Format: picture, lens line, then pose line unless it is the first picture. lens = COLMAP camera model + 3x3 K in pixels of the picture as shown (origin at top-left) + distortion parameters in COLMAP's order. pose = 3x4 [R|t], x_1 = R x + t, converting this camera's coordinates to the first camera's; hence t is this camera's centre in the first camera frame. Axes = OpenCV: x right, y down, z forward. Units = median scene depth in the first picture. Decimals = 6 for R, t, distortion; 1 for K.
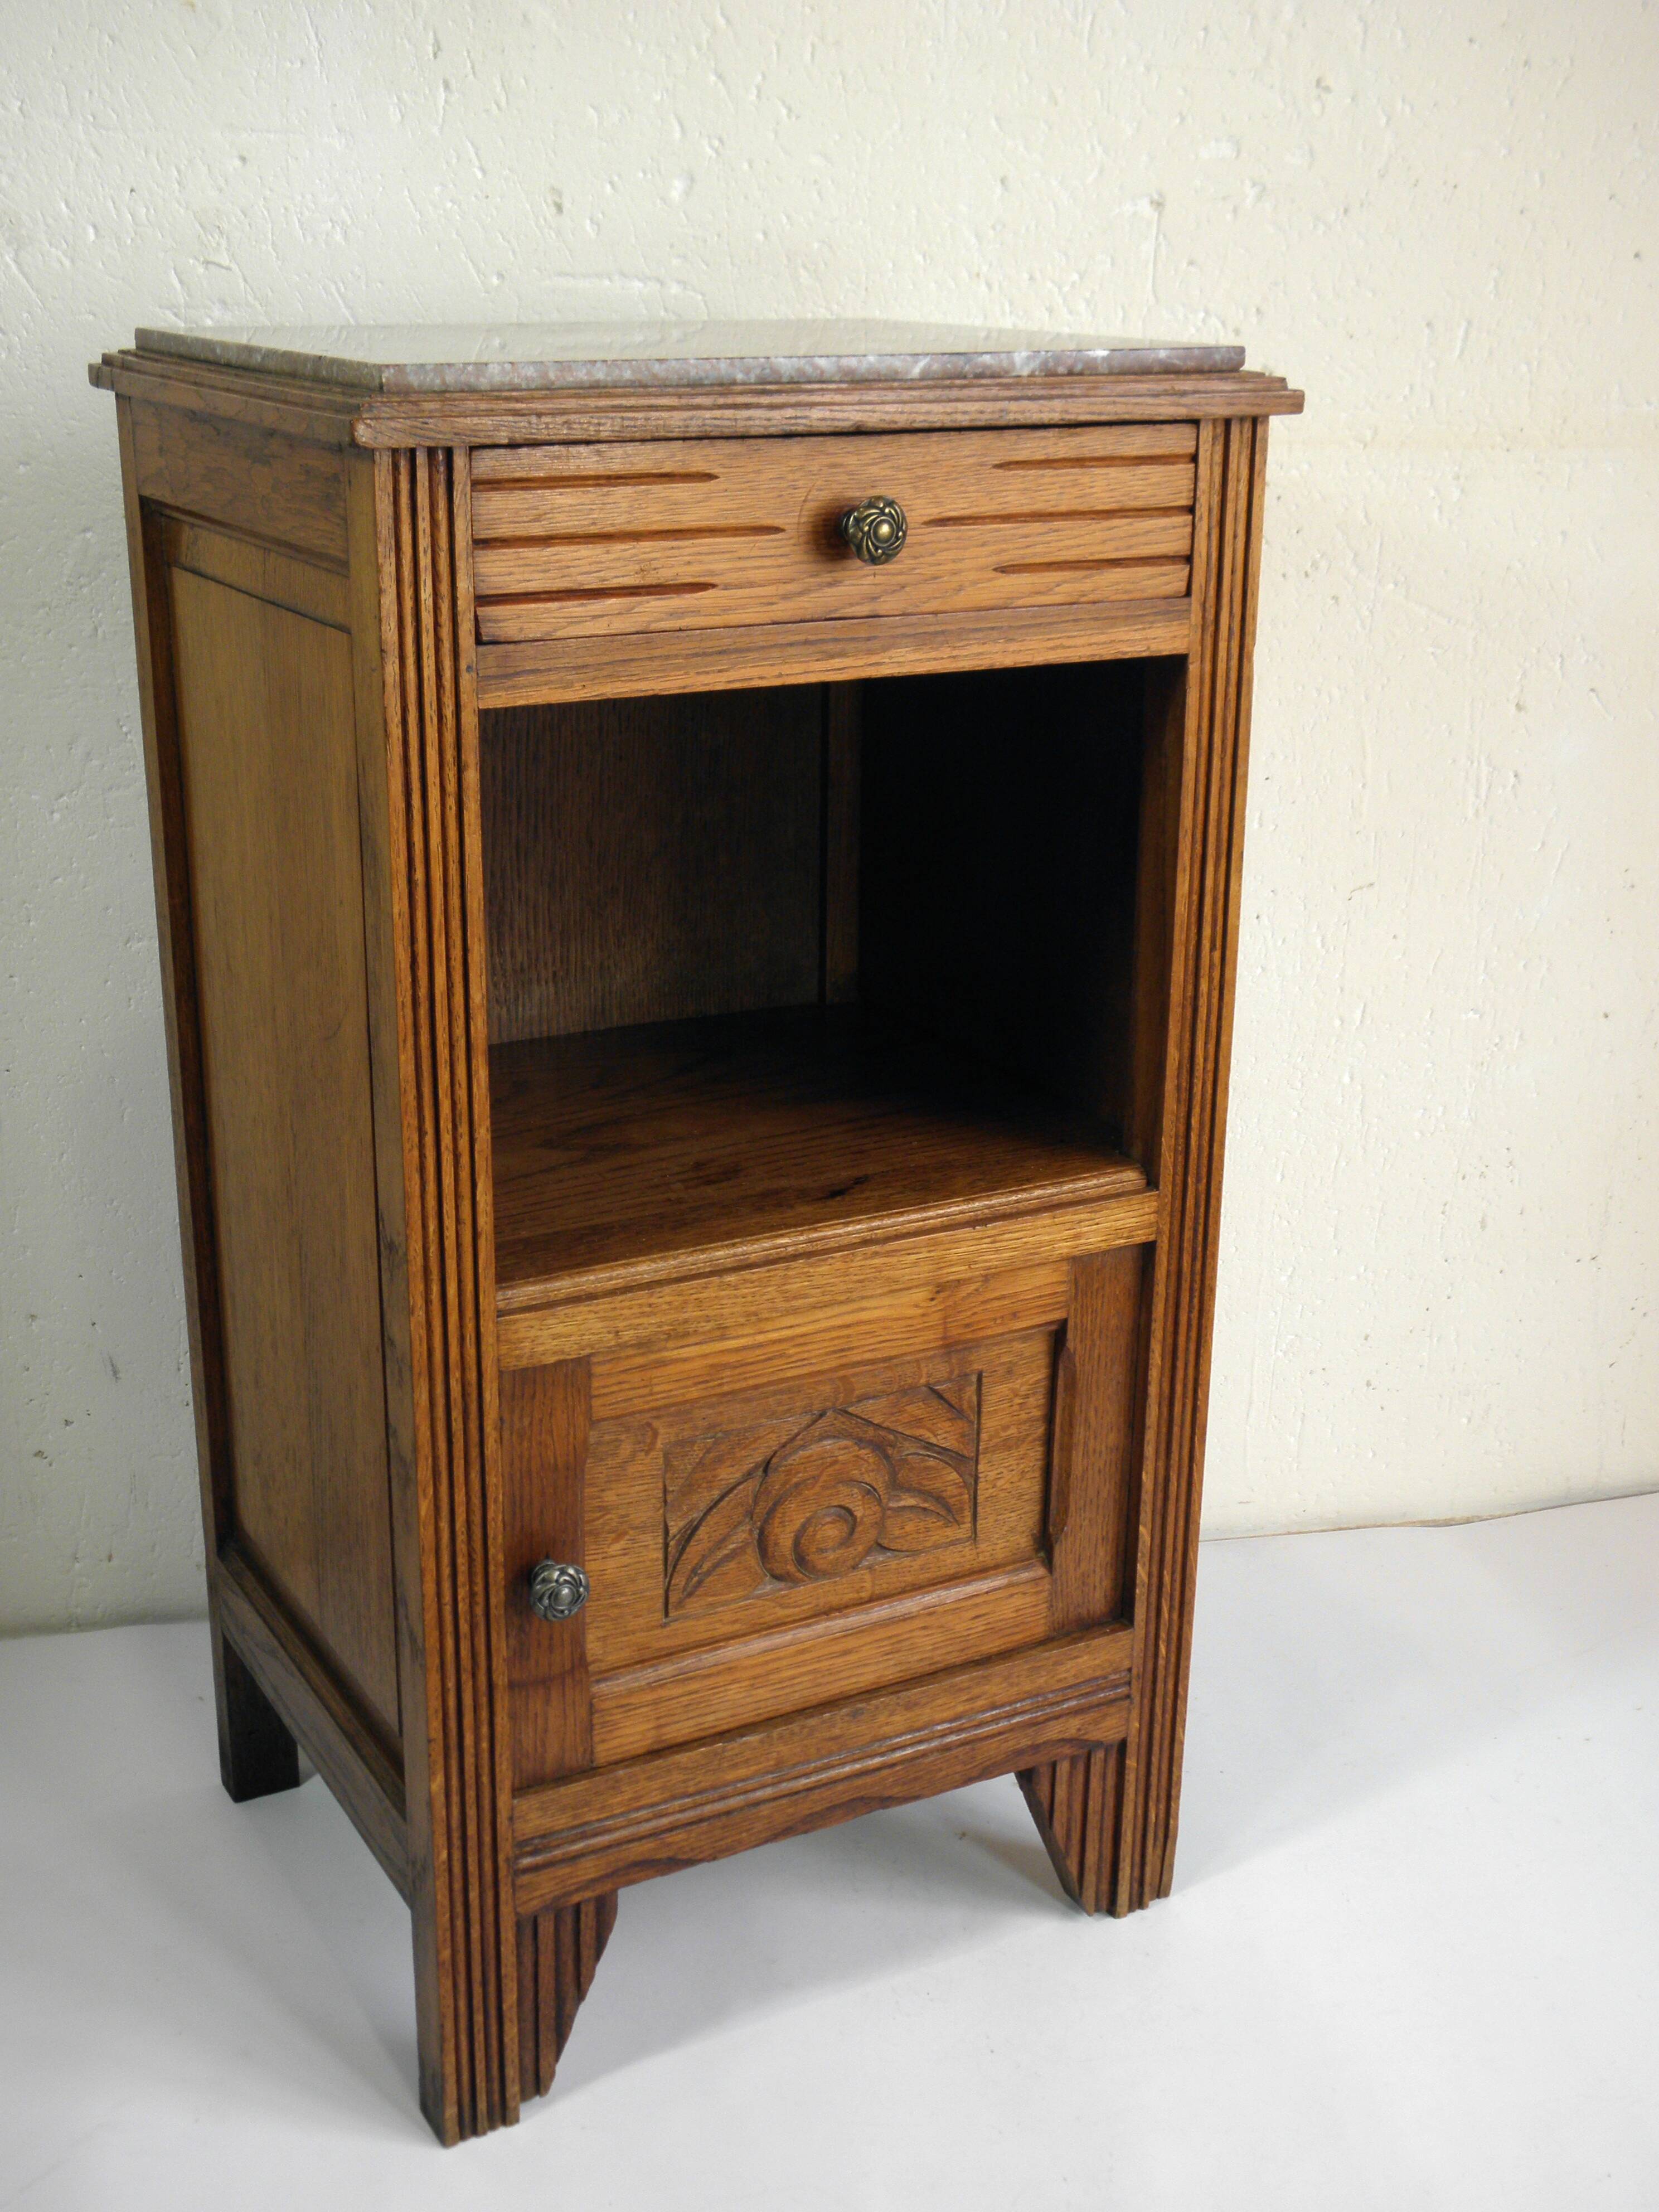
lens RADIAL K [[2668.1, 0, 811.2], [0, 2668.1, 1113.4], [0, 0, 1]] dist [-0.045315, 0.216299]
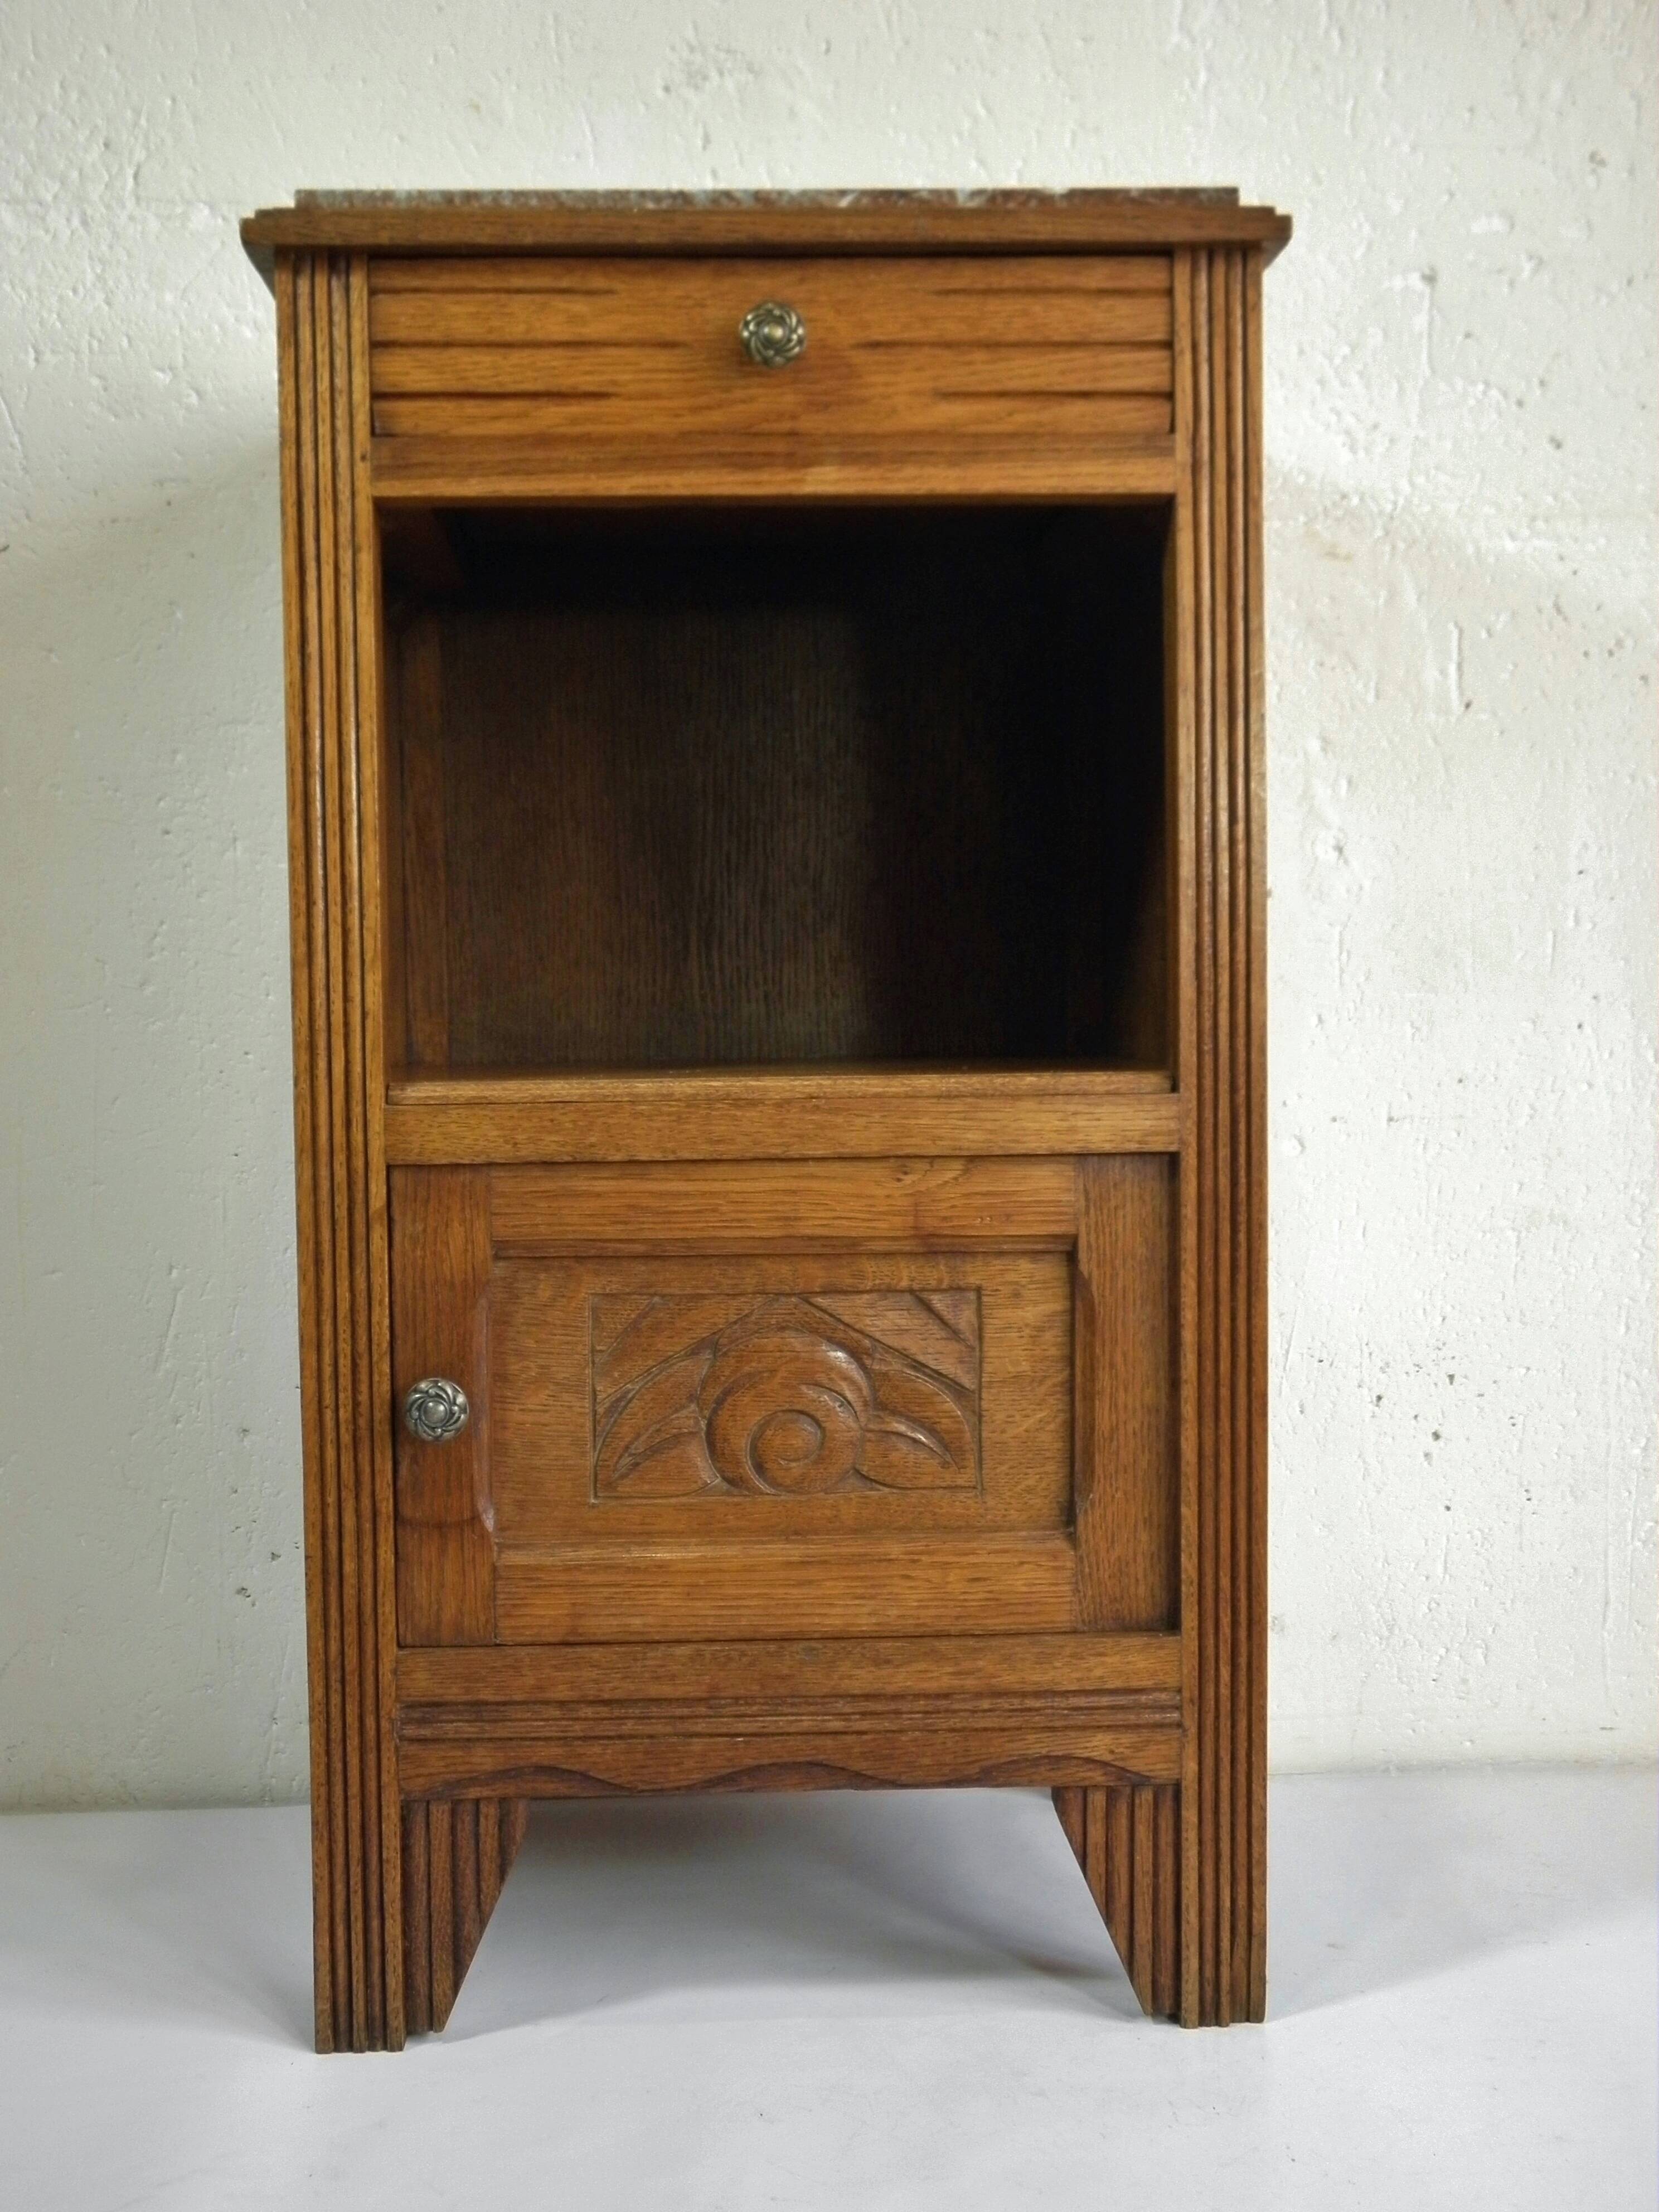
lens RADIAL K [[2668.1, 0, 811.2], [0, 2668.1, 1113.4], [0, 0, 1]] dist [-0.045315, 0.216299]
pose [[0.898027, -0.002331, -0.439934, 0.426537], [-0.118462, 0.961770, -0.246910, 0.280142], [0.423691, 0.273848, 0.863420, 0.177828]]
